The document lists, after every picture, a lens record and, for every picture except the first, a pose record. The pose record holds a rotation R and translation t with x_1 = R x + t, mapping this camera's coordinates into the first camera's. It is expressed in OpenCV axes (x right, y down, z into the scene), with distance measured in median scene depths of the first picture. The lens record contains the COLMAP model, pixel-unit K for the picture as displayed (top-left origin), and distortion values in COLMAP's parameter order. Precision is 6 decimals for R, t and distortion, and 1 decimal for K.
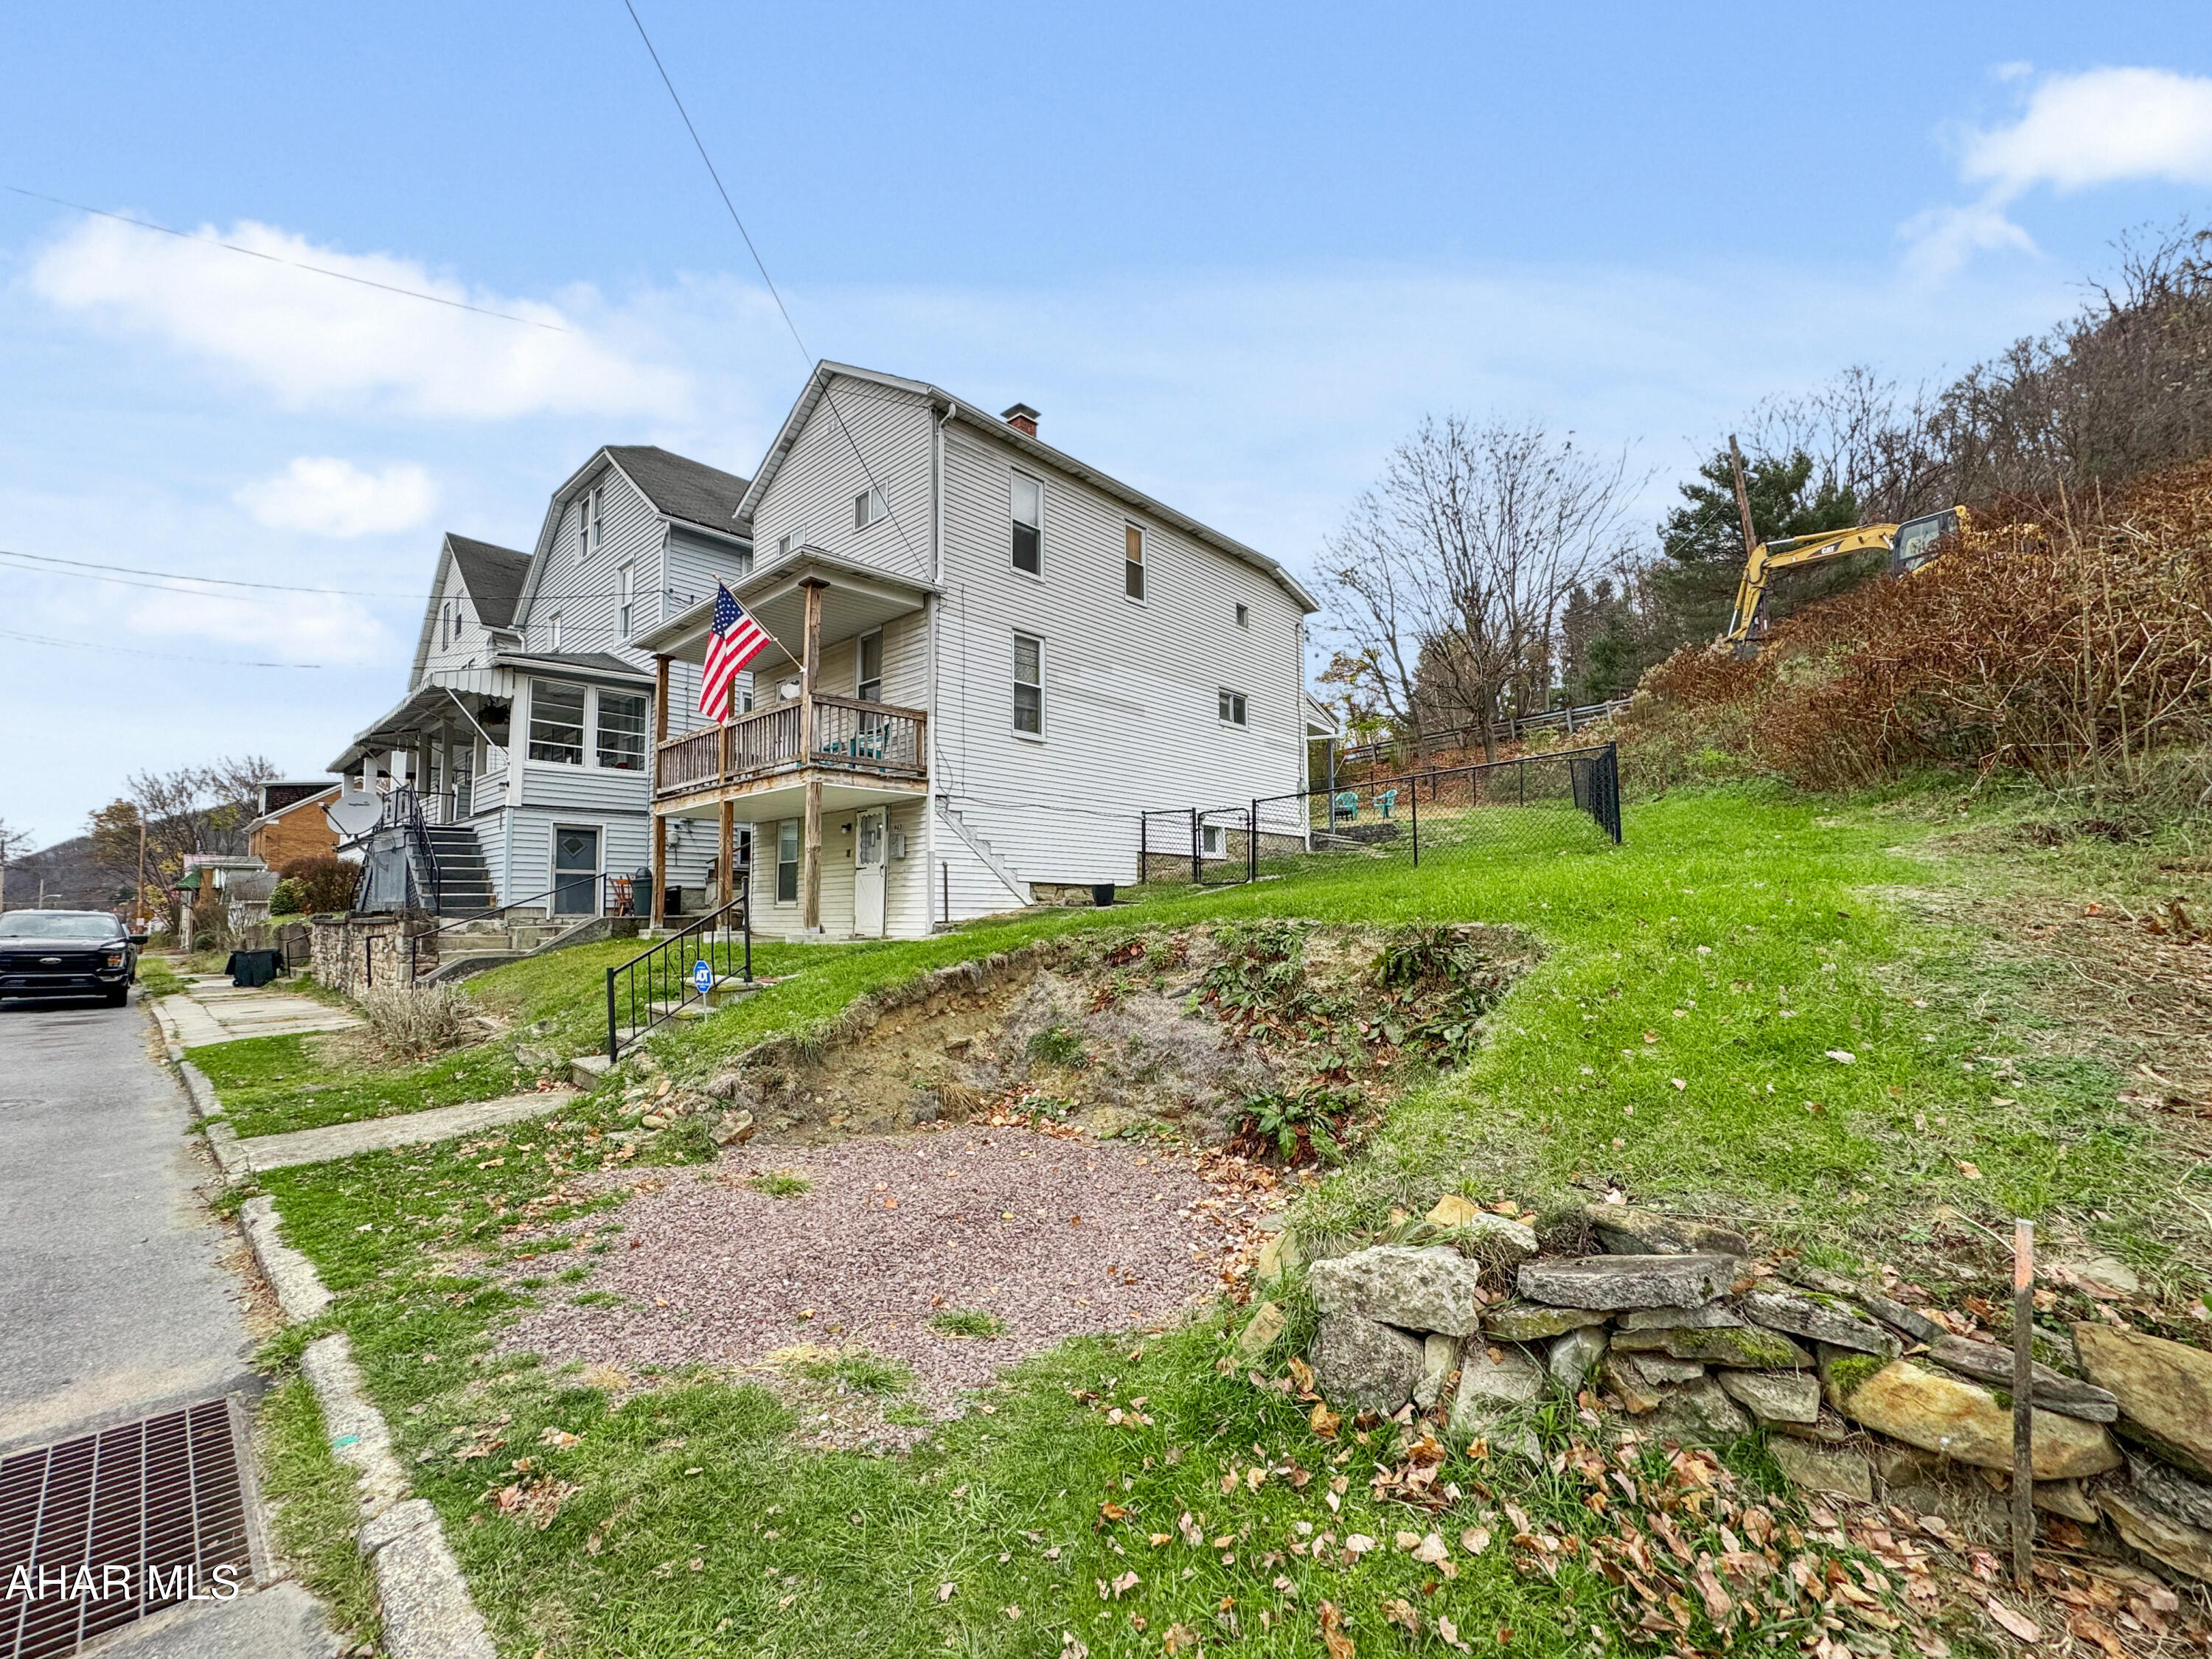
lens RADIAL K [[896.4, 0, 1093.8], [0, 896.4, 899.9], [0, 0, 1]] dist [-0.008858, 0.000701]
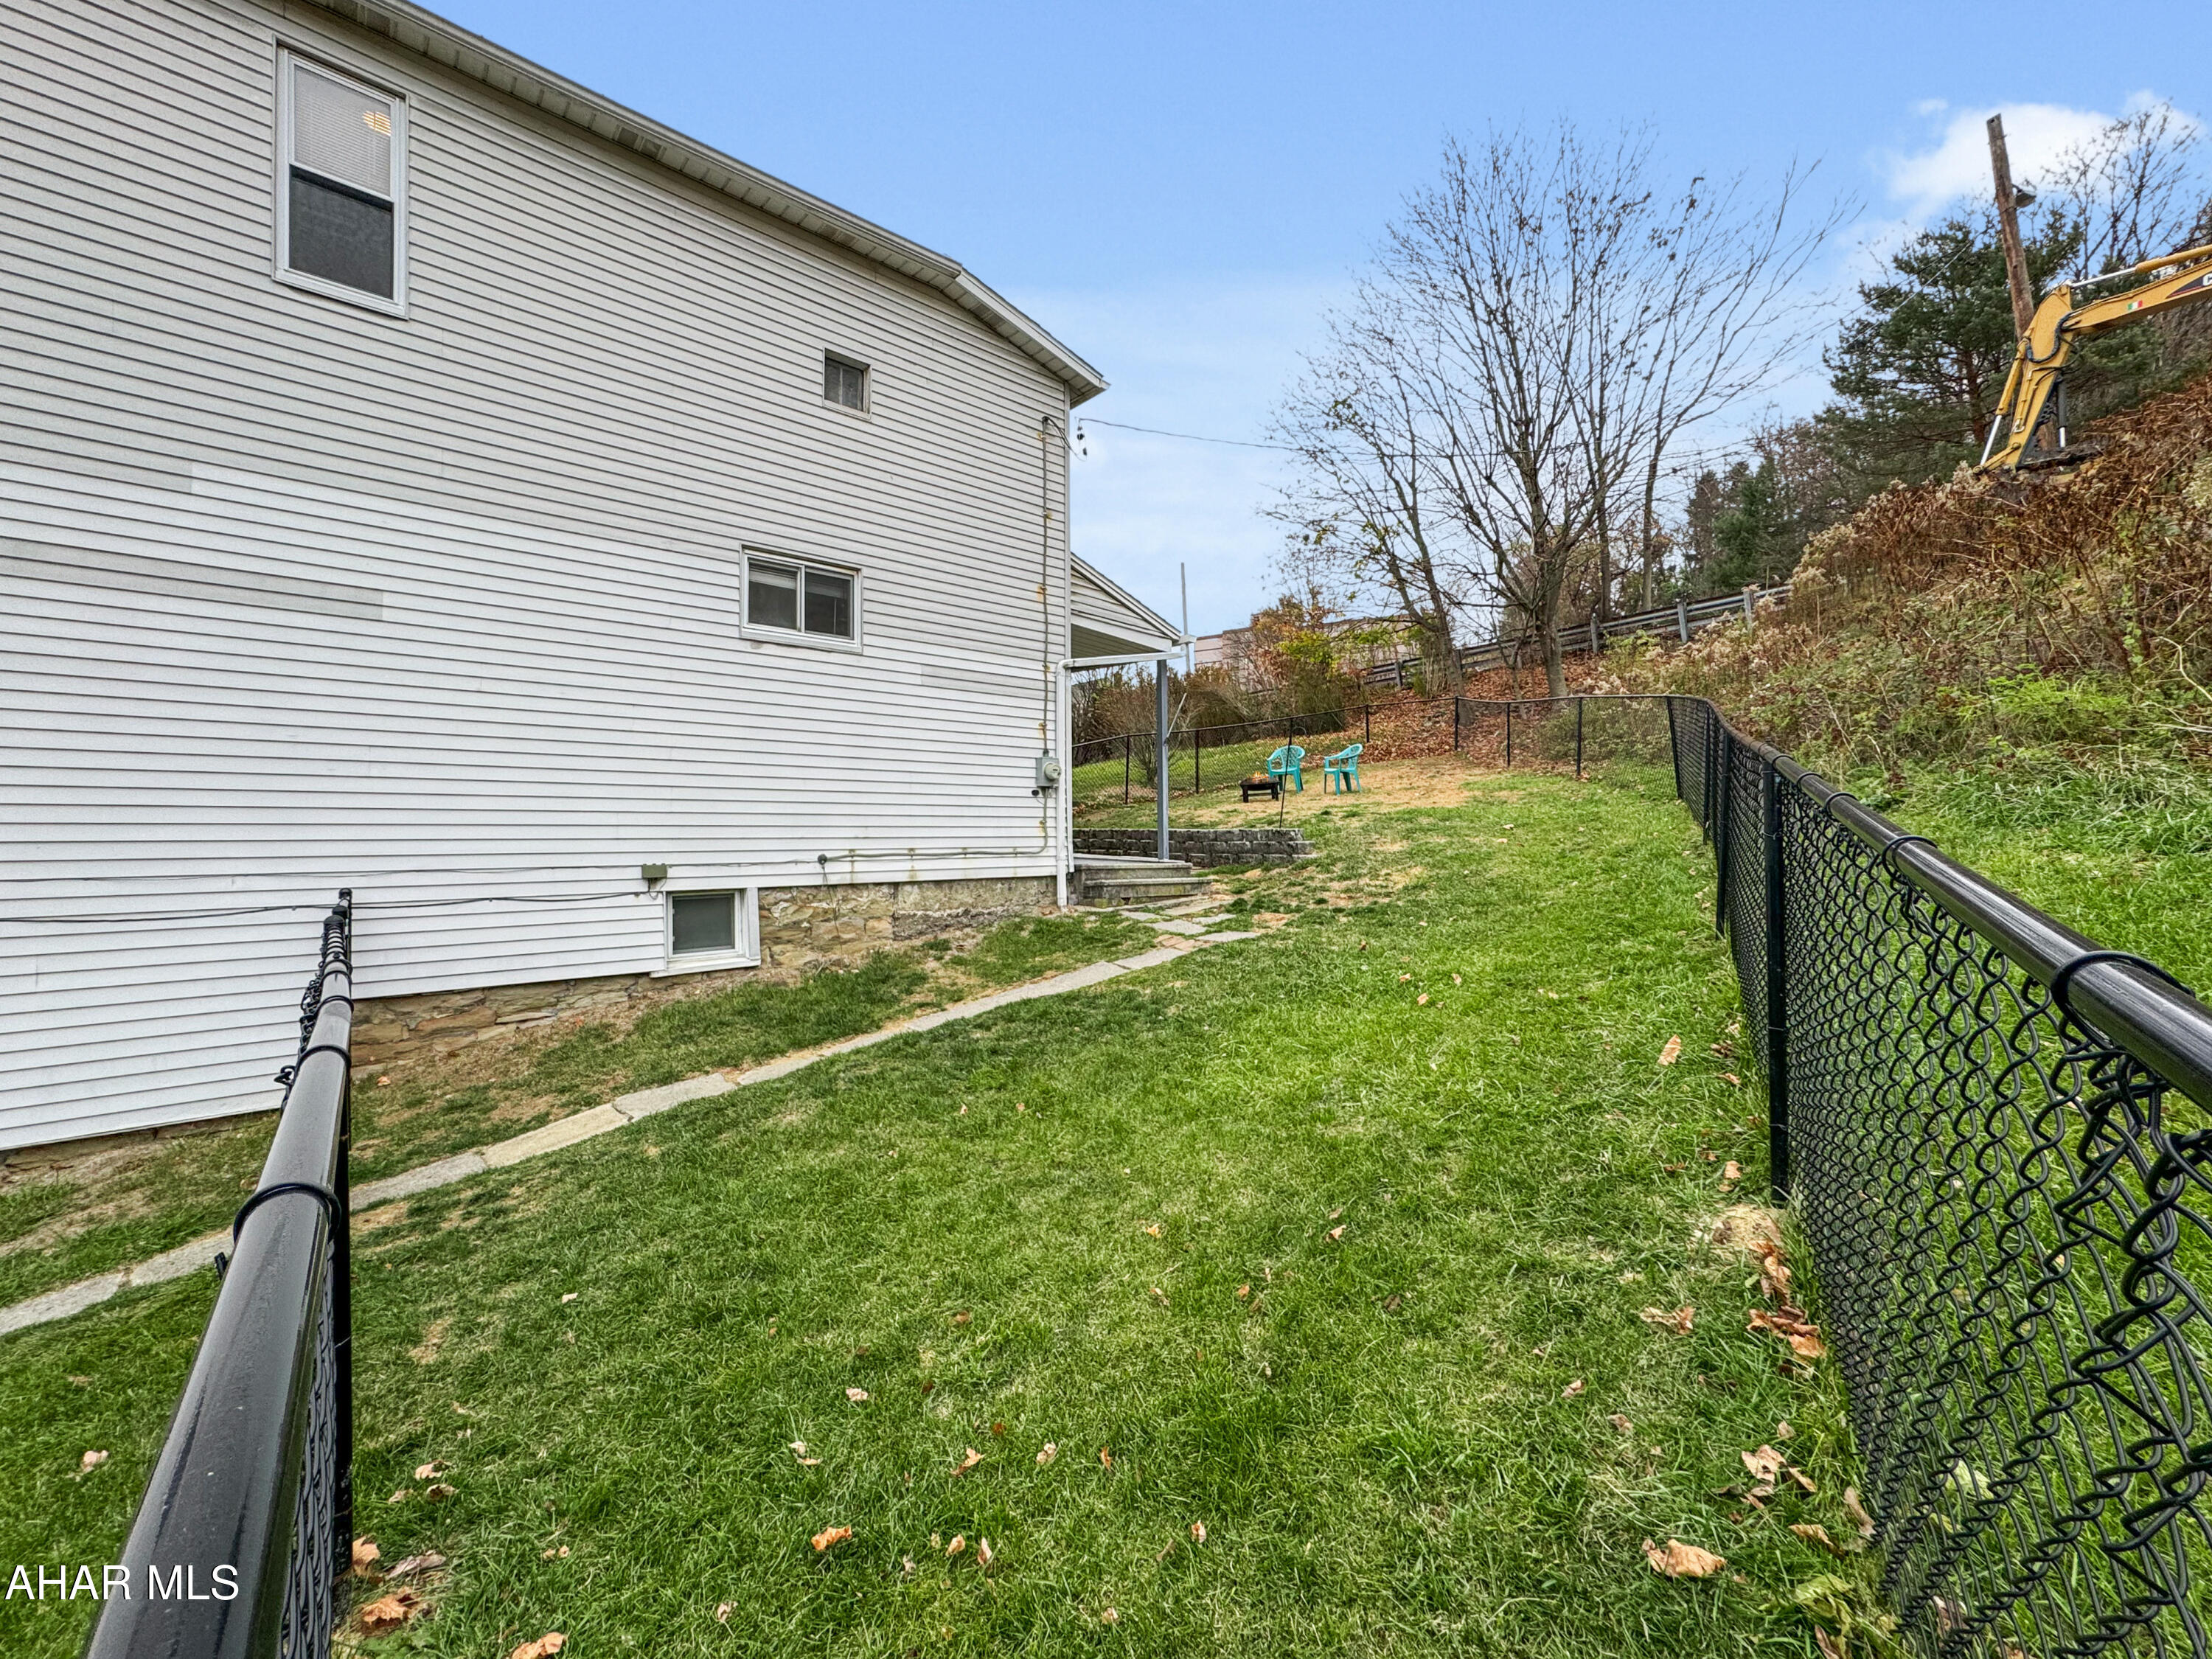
lens RADIAL K [[896.4, 0, 1090.7], [0, 896.4, 845.3], [0, 0, 1]] dist [-0.008858, 0.000701]
pose [[0.994757, 0.008062, -0.101944, 0.236836], [-0.004843, 0.999483, 0.031778, -0.079697], [0.102148, -0.031117, 0.994282, 0.420877]]
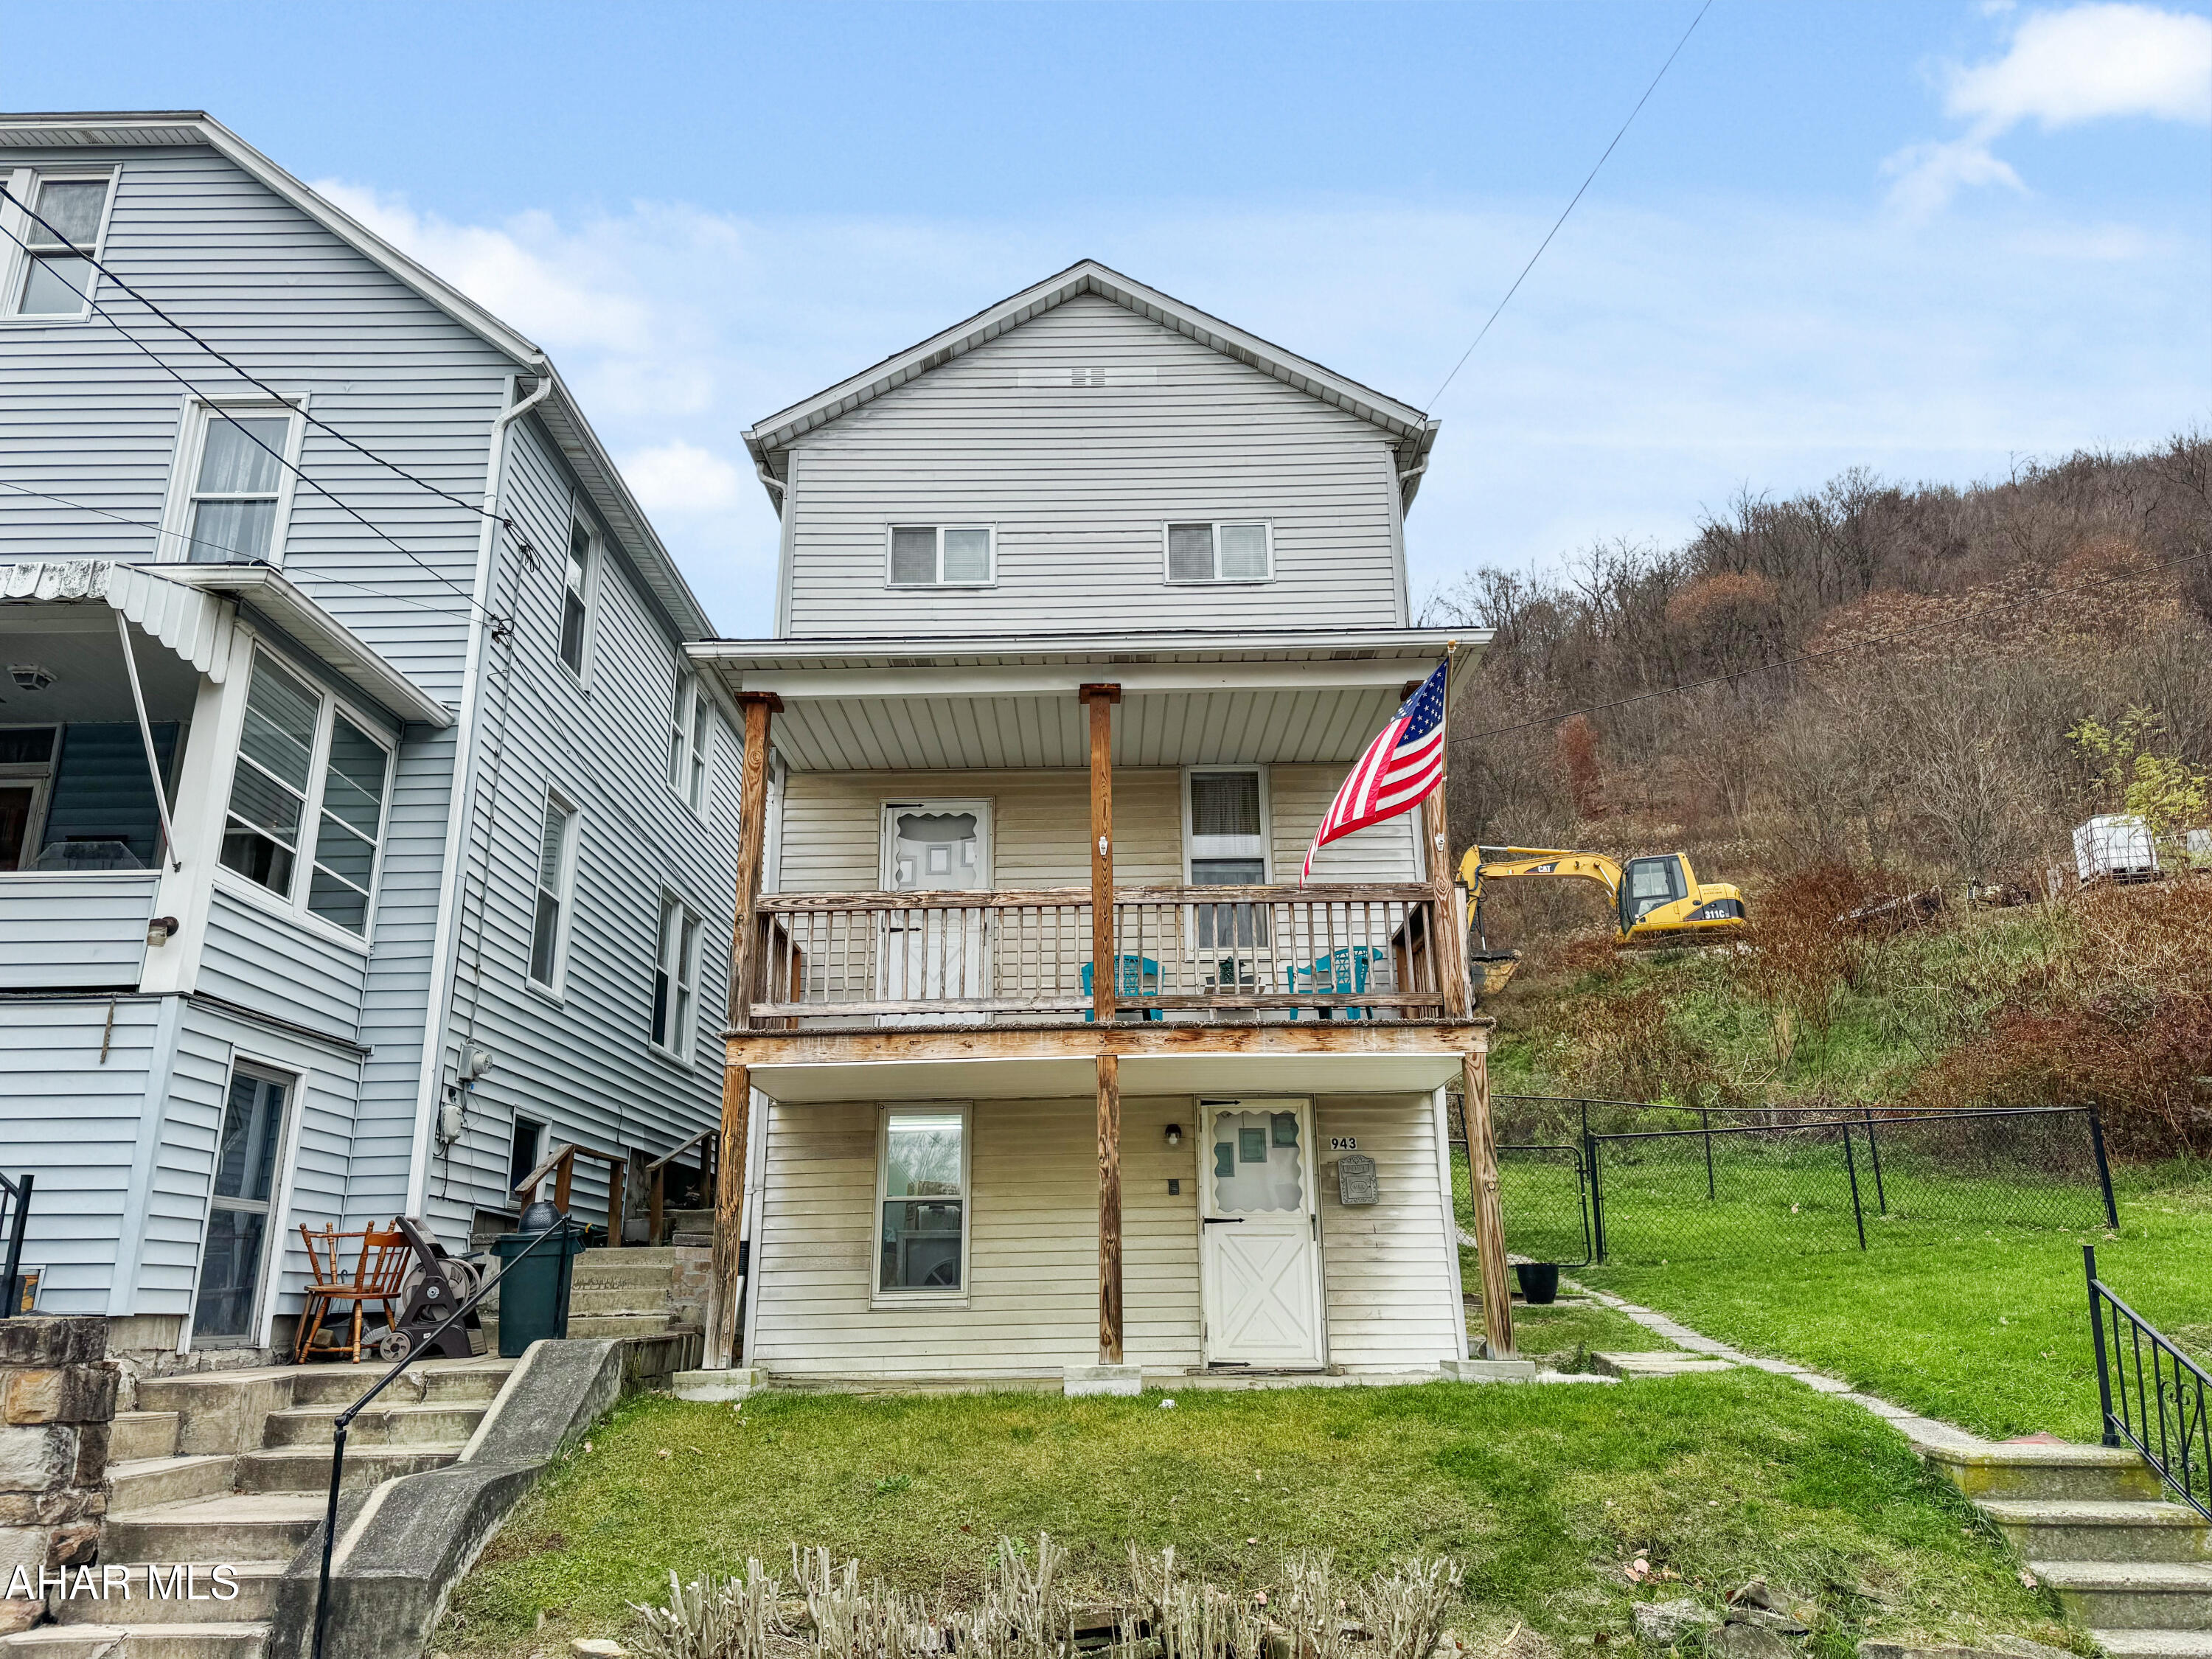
lens RADIAL K [[1564.0, 0, 1103.2], [0, 1564.0, 837.6], [0, 0, 1]] dist [0.082721, -0.049465]
pose [[0.741347, 0.188592, 0.644078, -0.471681], [0.000180, 0.959649, -0.281202, 0.002563], [-0.671121, 0.208584, 0.711399, 0.206048]]
